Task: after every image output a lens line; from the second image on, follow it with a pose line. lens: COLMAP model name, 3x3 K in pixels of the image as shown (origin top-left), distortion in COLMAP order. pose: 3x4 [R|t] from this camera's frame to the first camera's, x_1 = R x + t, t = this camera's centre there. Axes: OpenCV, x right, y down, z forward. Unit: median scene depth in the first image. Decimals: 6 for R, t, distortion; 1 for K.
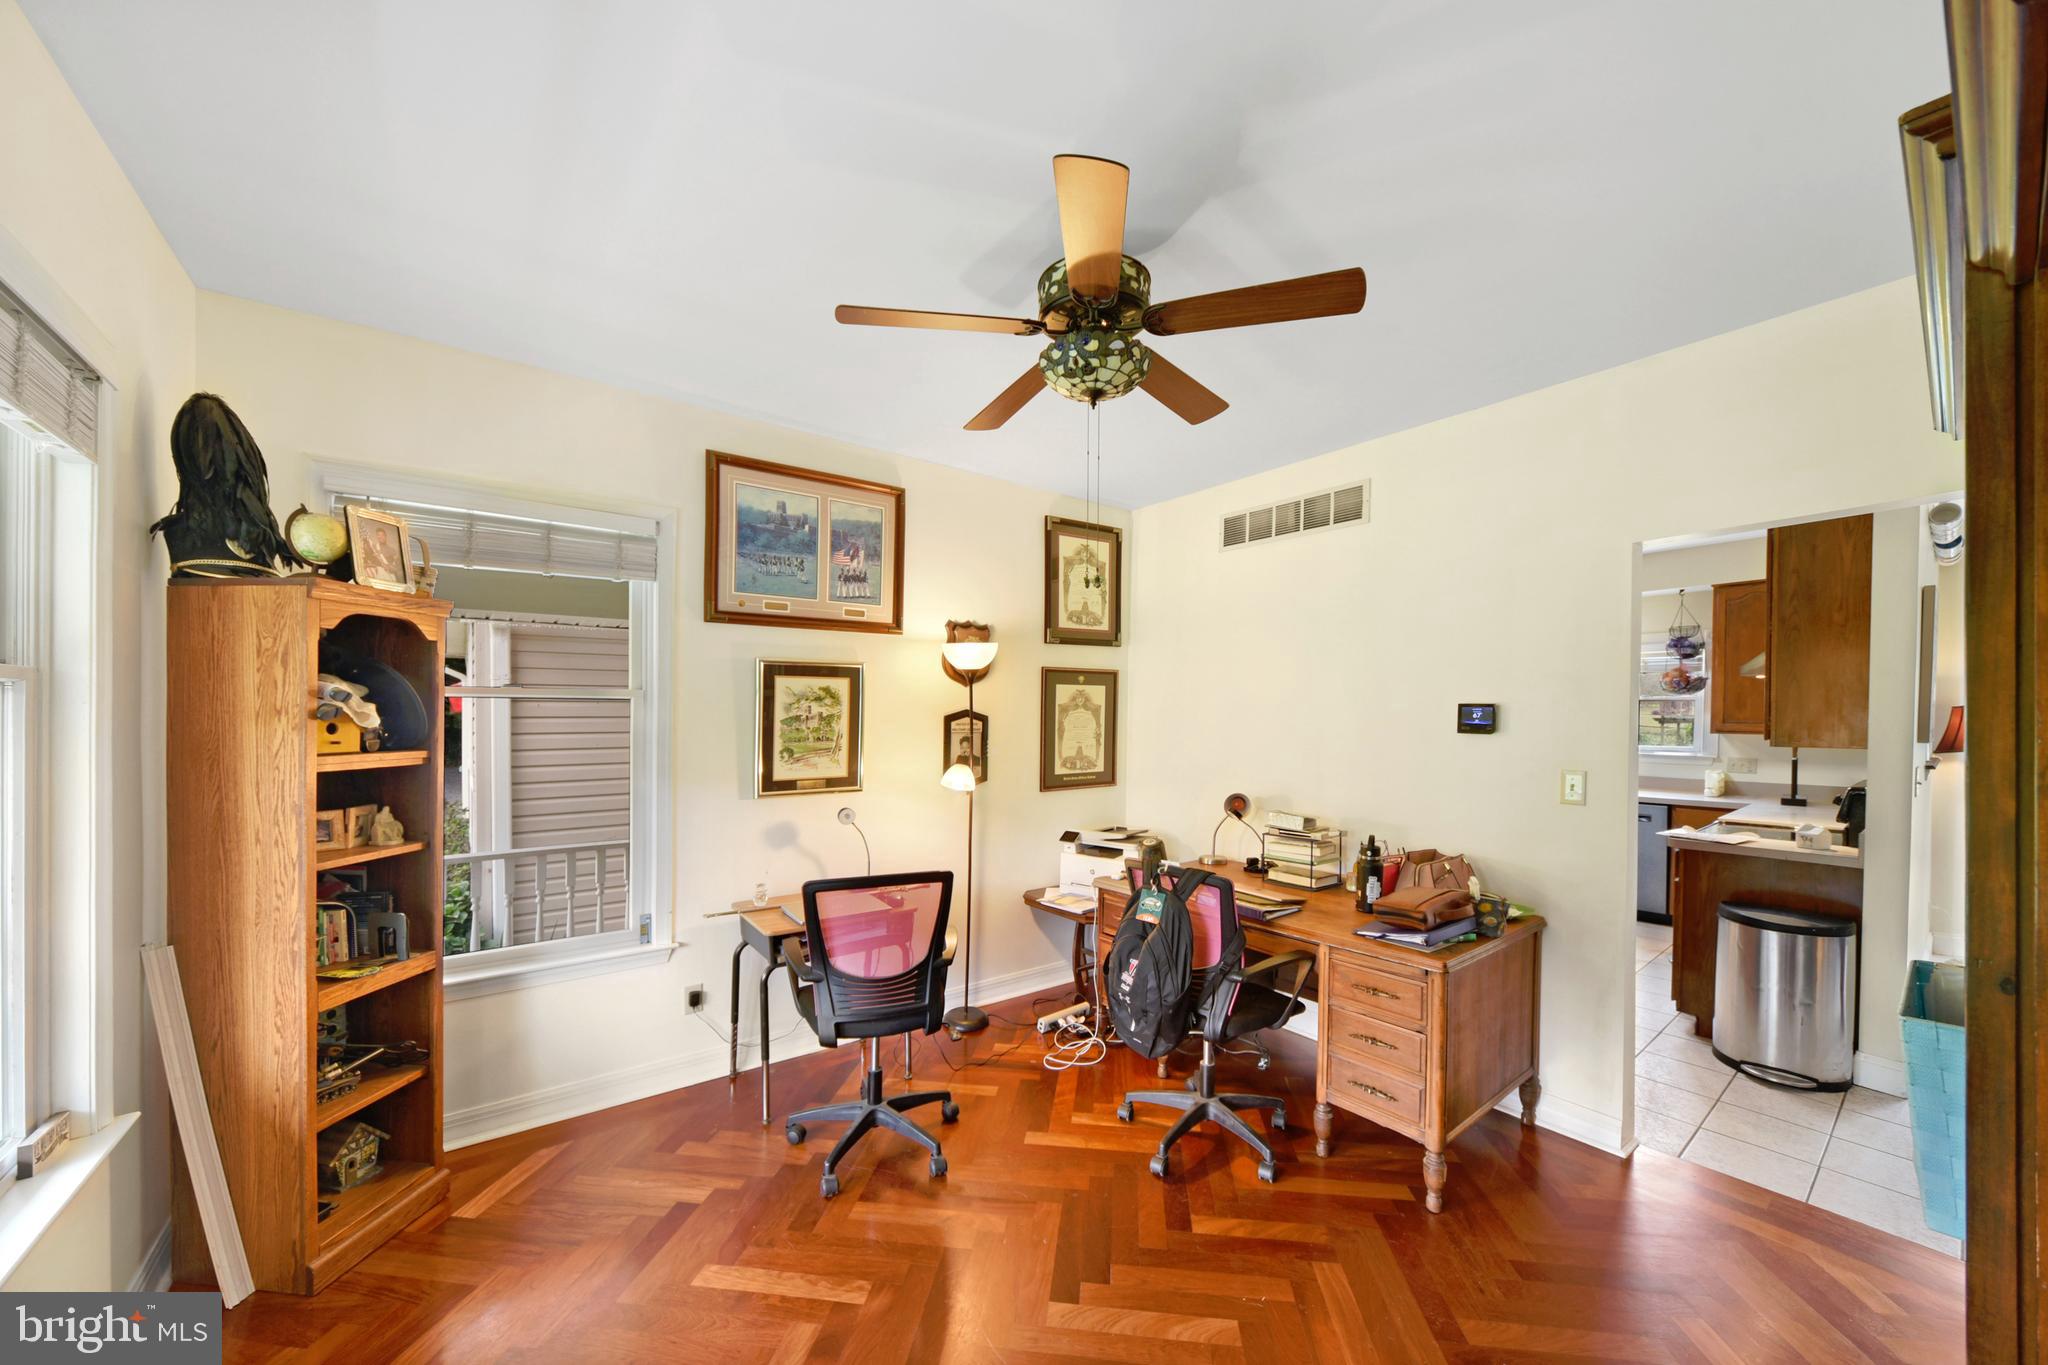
lens RADIAL K [[727.1, 0, 1012.8], [0, 727.1, 714.9], [0, 0, 1]] dist [-0.007295, 0.000079]
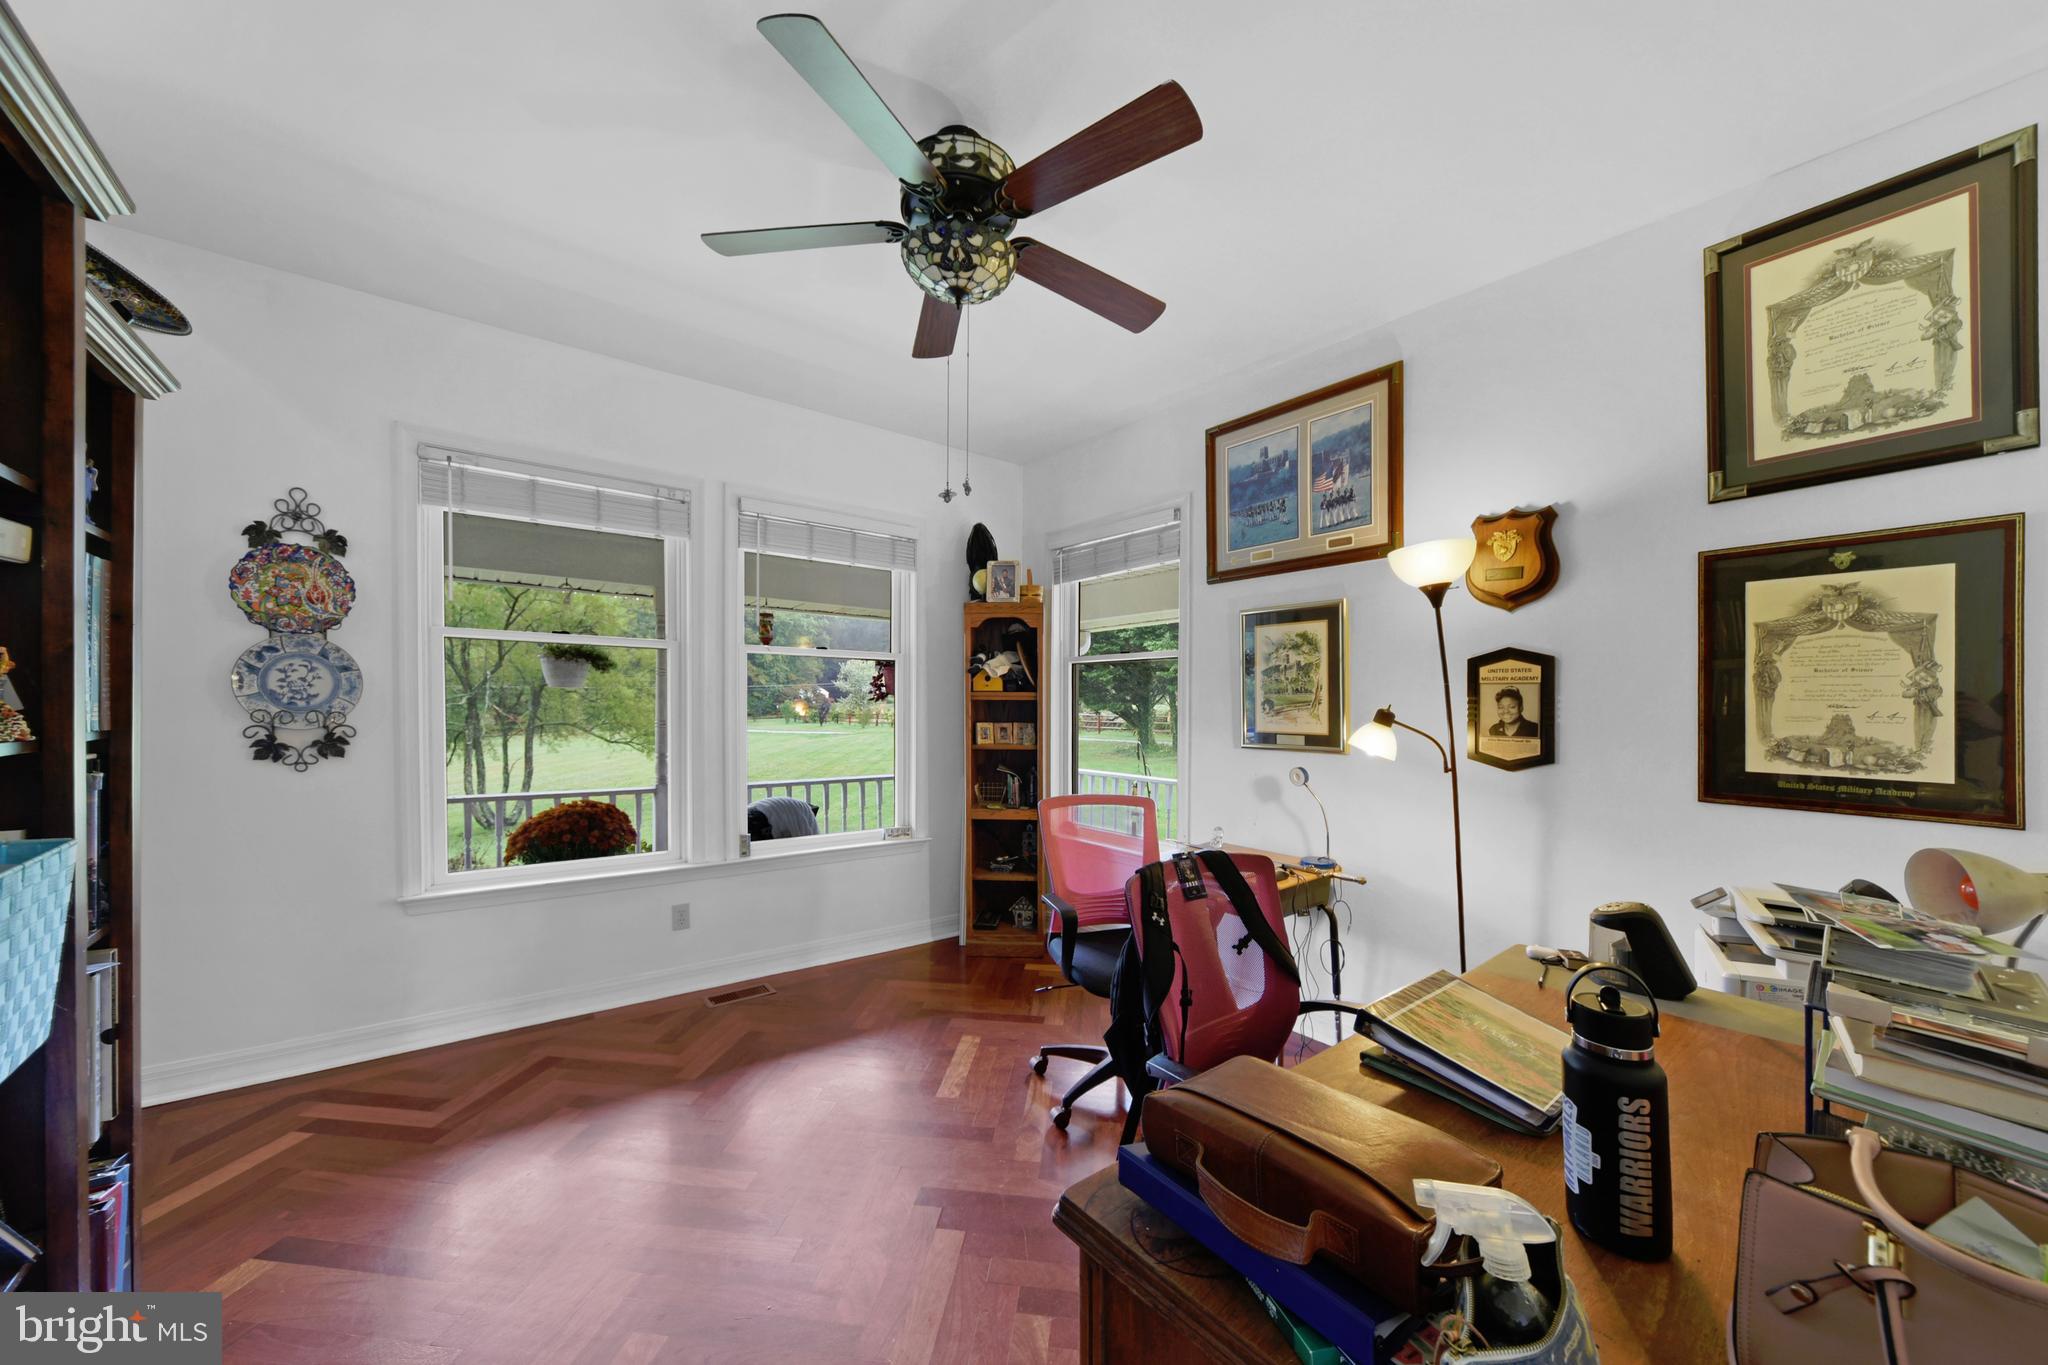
lens RADIAL K [[727.1, 0, 1012.8], [0, 727.1, 714.9], [0, 0, 1]] dist [-0.007295, 0.000079]
pose [[0.042060, 0.017702, -0.998958, 0.619969], [-0.010125, 0.999799, 0.017291, 0.050578], [0.999064, 0.009387, 0.042231, 0.593926]]
